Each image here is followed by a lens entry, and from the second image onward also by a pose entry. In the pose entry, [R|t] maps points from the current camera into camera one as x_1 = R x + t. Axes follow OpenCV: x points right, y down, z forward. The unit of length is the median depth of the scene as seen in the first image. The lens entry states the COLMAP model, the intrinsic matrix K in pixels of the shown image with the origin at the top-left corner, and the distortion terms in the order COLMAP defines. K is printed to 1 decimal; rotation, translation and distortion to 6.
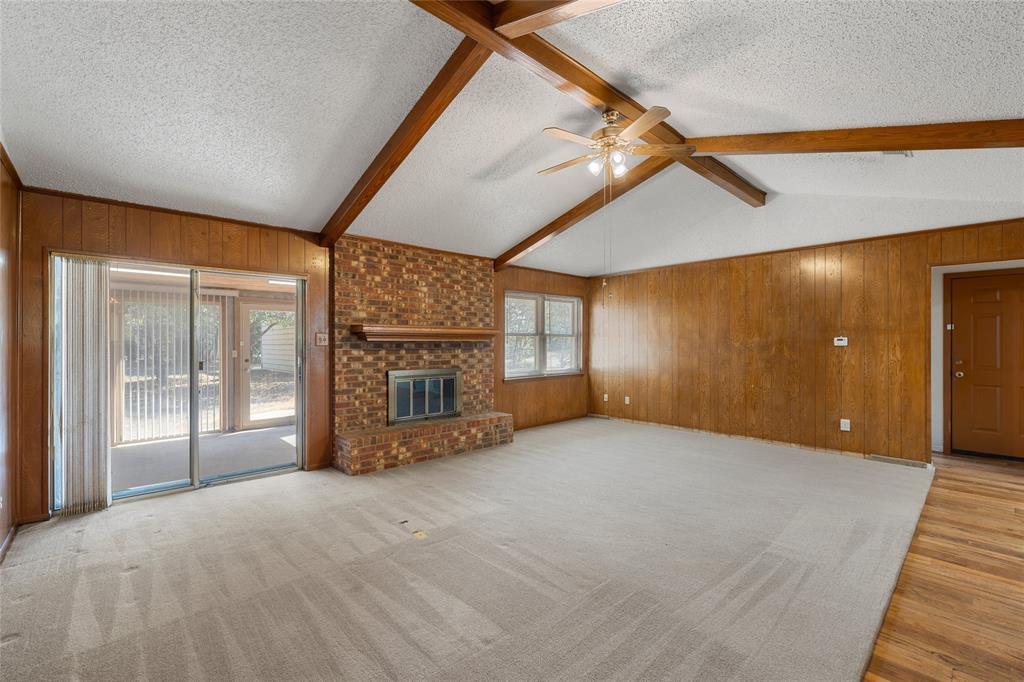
lens RADIAL K [[456.5, 0, 514.1], [0, 456.5, 340.9], [0, 0, 1]] dist [-0.000239, 0.000004]
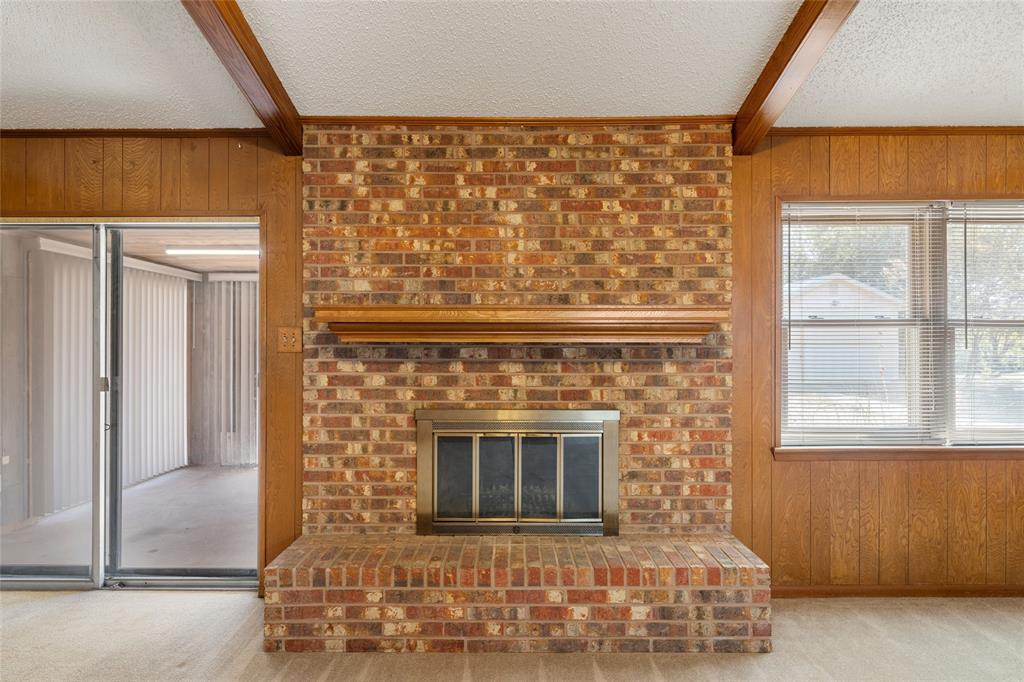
lens RADIAL K [[510.4, 0, 509.6], [0, 510.4, 346.2], [0, 0, 1]] dist [0.004541, -0.000509]
pose [[0.723194, -0.003072, -0.690638, 0.126513], [0.001880, 0.999995, -0.002478, 0.005162], [0.690642, 0.000494, 0.723196, 0.672019]]
